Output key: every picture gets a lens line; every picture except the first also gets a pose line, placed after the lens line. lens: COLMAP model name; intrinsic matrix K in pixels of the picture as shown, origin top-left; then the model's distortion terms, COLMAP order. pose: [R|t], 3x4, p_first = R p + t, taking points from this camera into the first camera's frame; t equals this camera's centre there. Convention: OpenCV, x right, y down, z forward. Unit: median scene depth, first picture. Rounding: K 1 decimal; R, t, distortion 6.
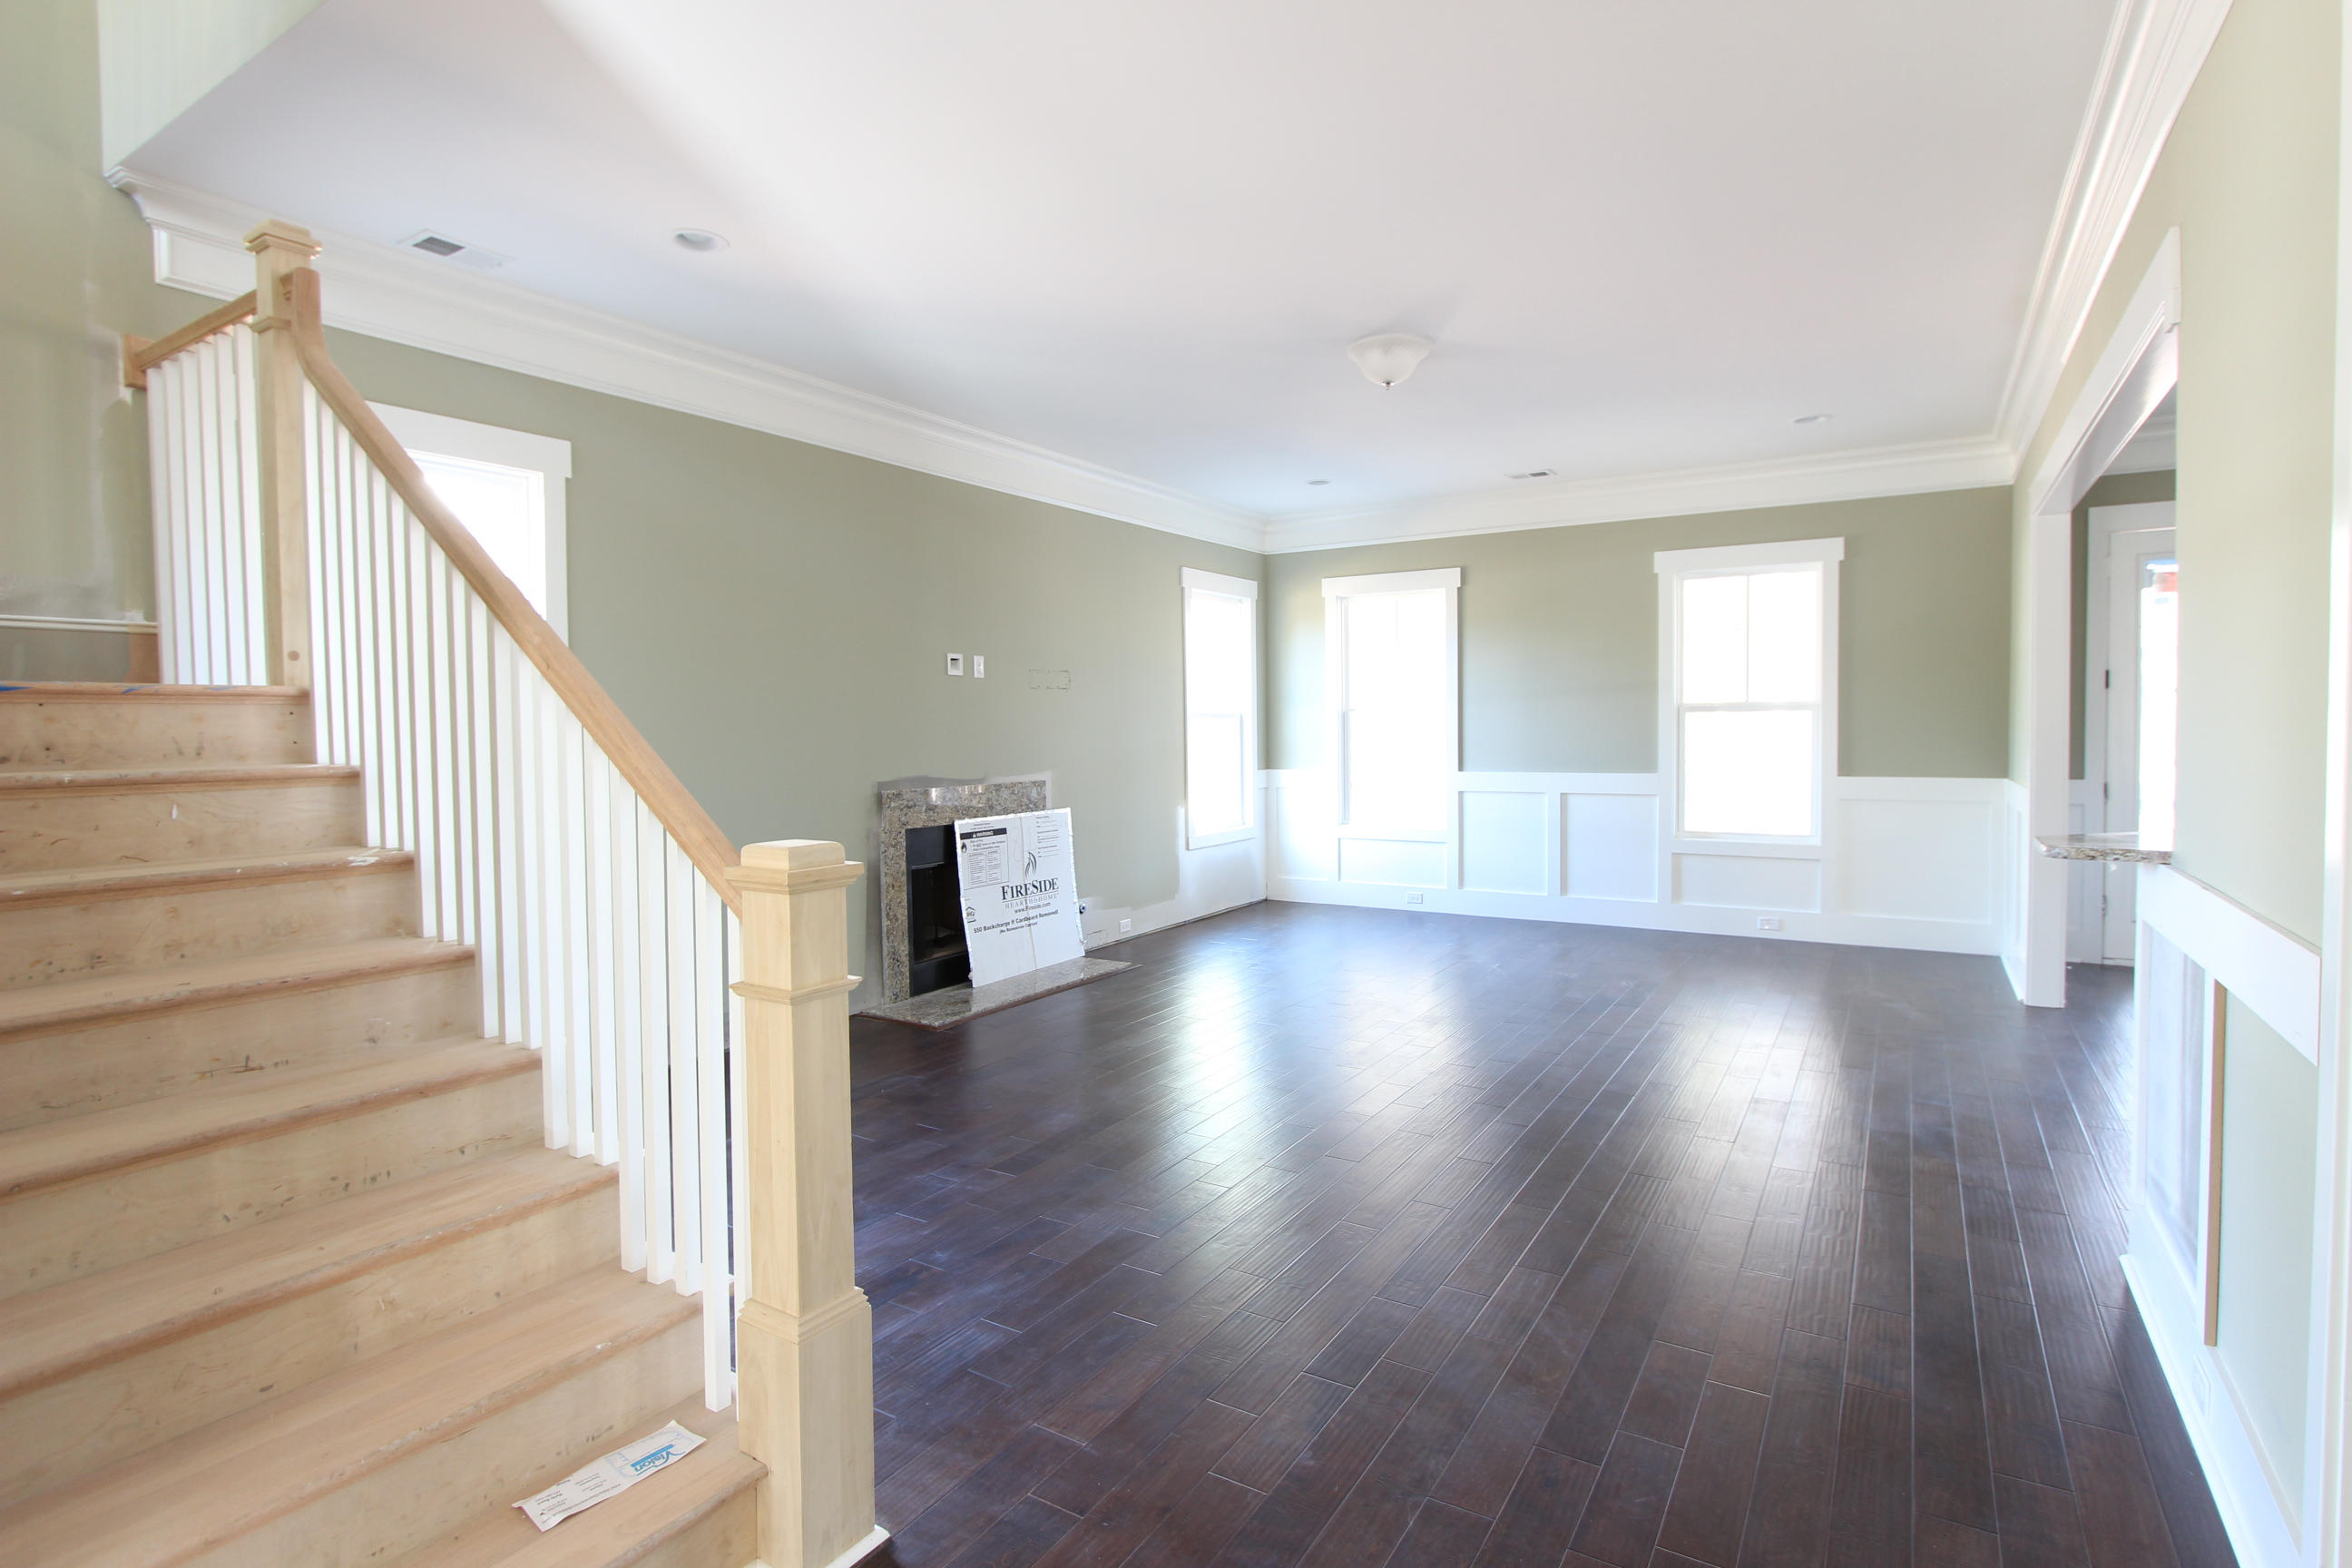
lens RADIAL K [[1146.1, 0, 1176.0], [0, 1146.1, 784.0], [0, 0, 1]] dist [-0.000894, -0.000111]
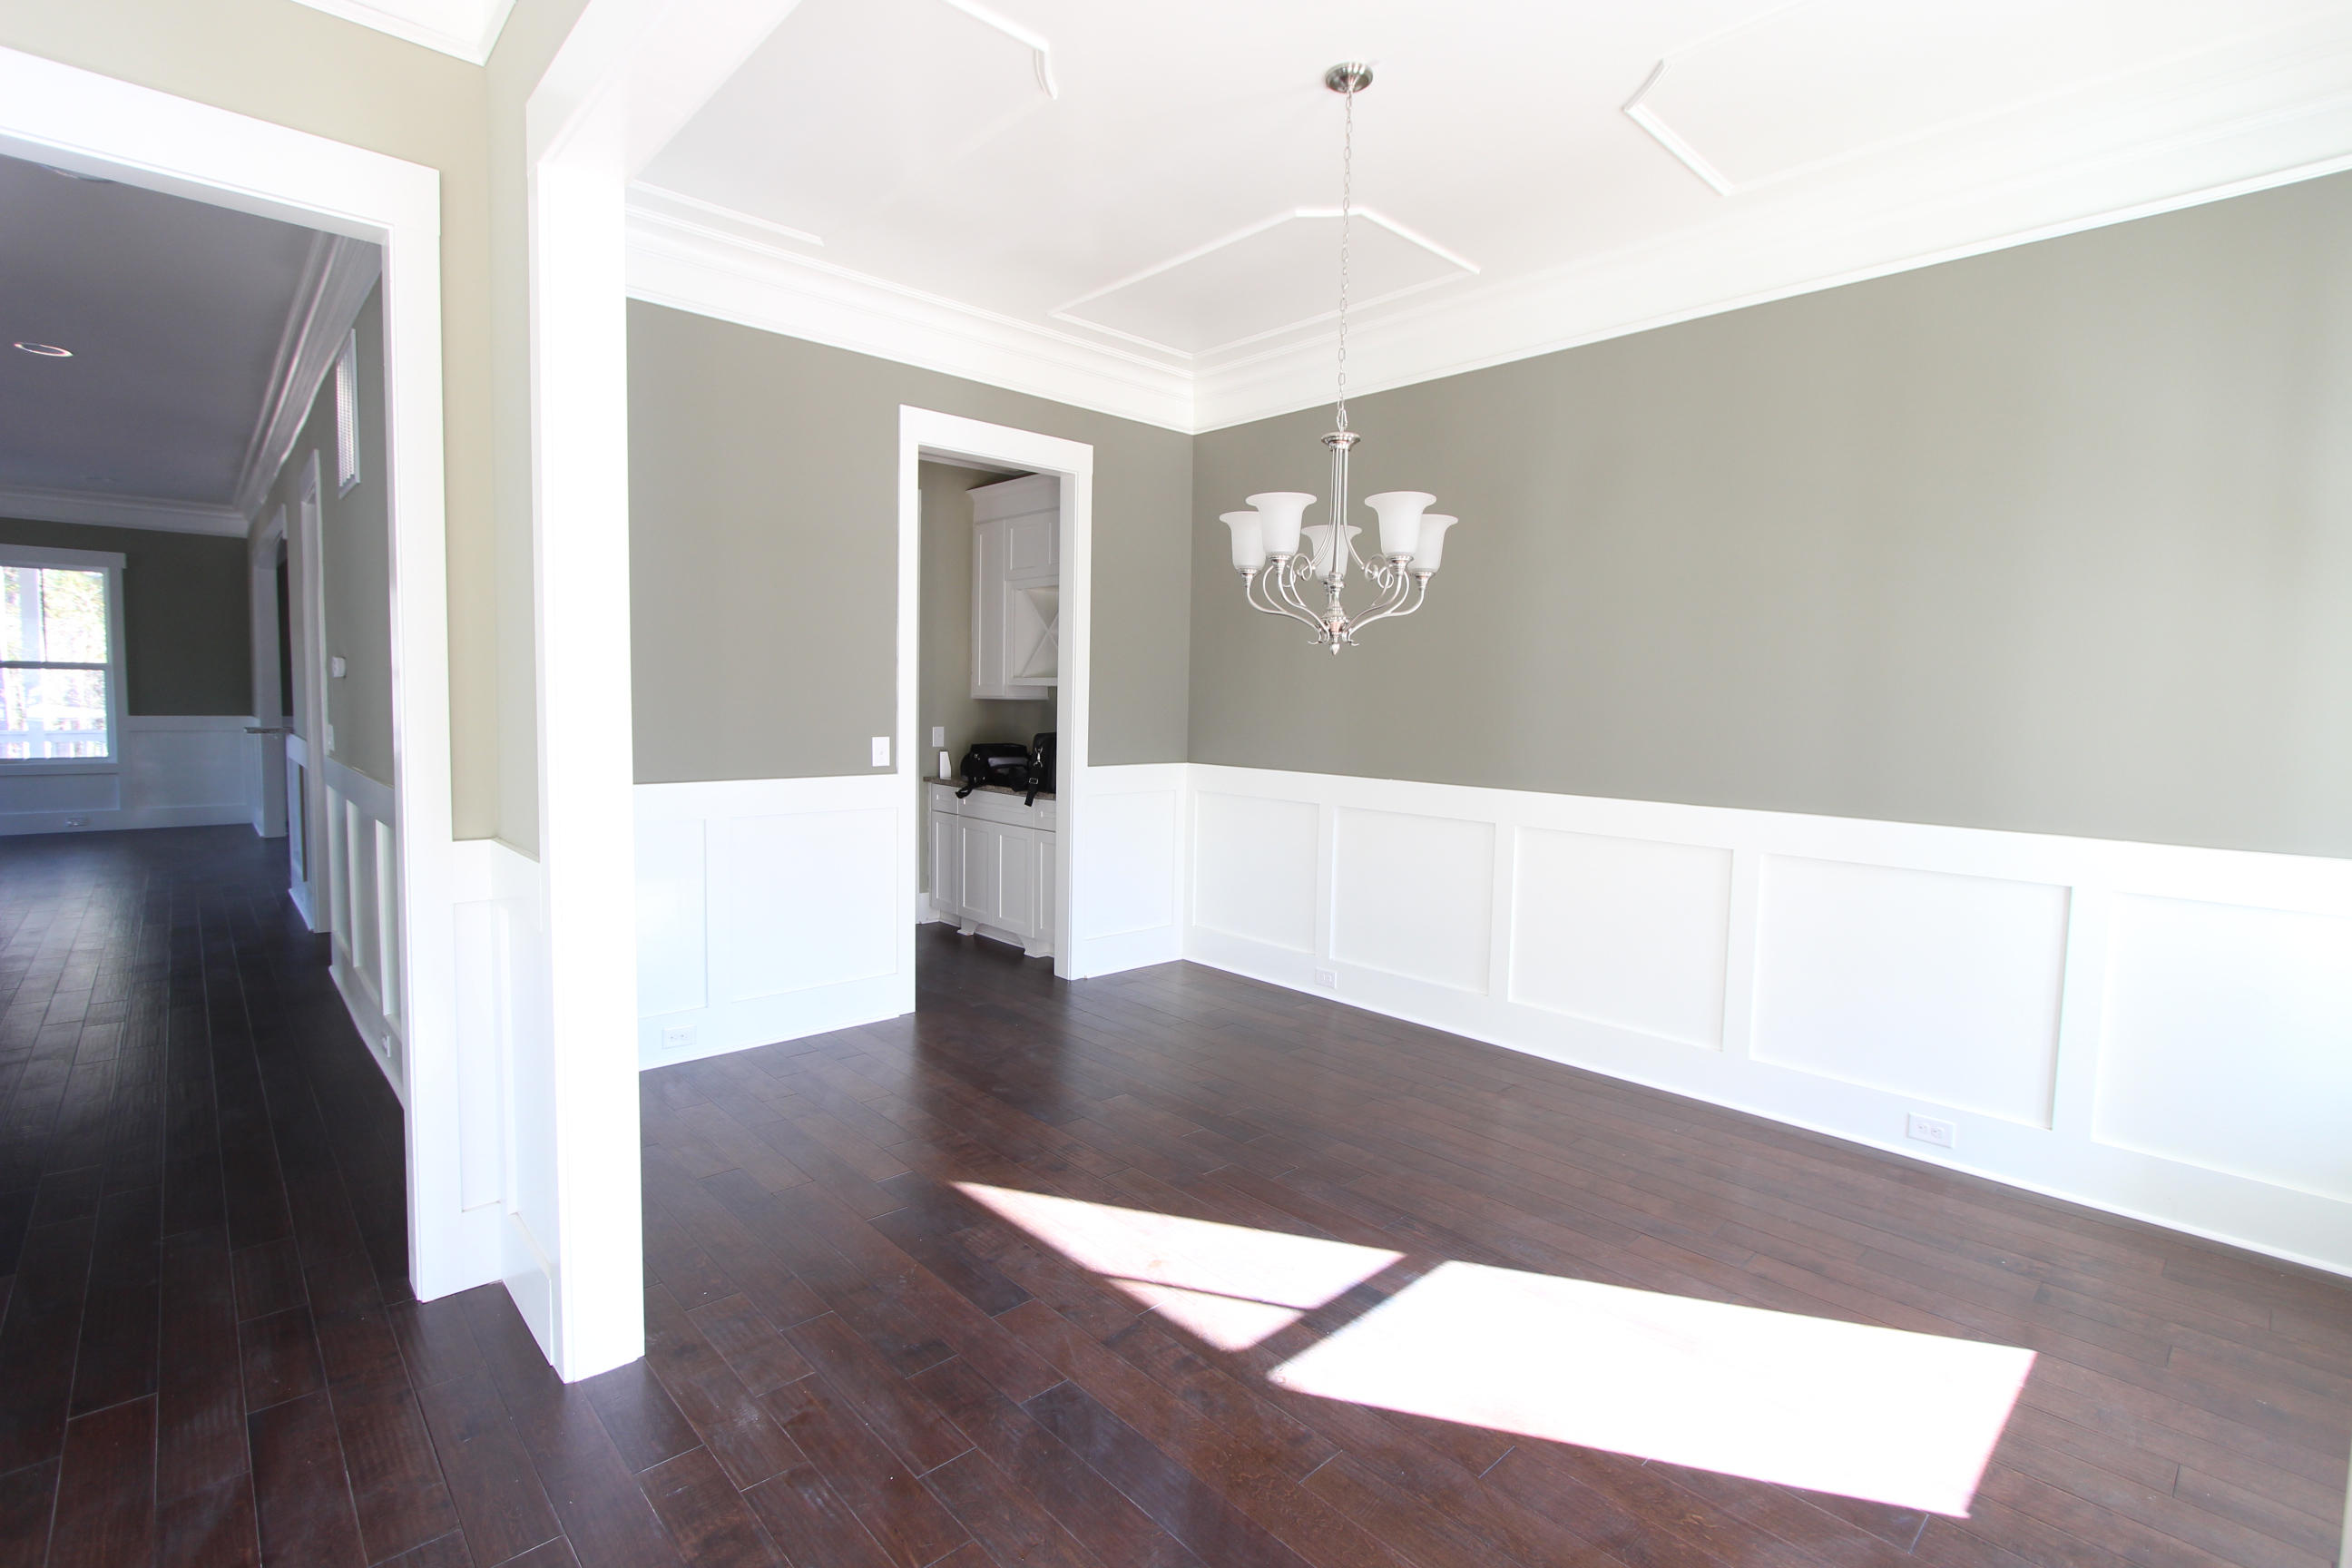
lens RADIAL K [[1079.9, 0, 1176.0], [0, 1079.9, 784.0], [0, 0, 1]] dist [-0.004543, -0.001131]
pose [[0.252651, -0.052606, 0.966126, -0.427021], [0.014850, 0.998614, 0.050492, 0.031857], [-0.967444, 0.001590, 0.253082, -0.658815]]
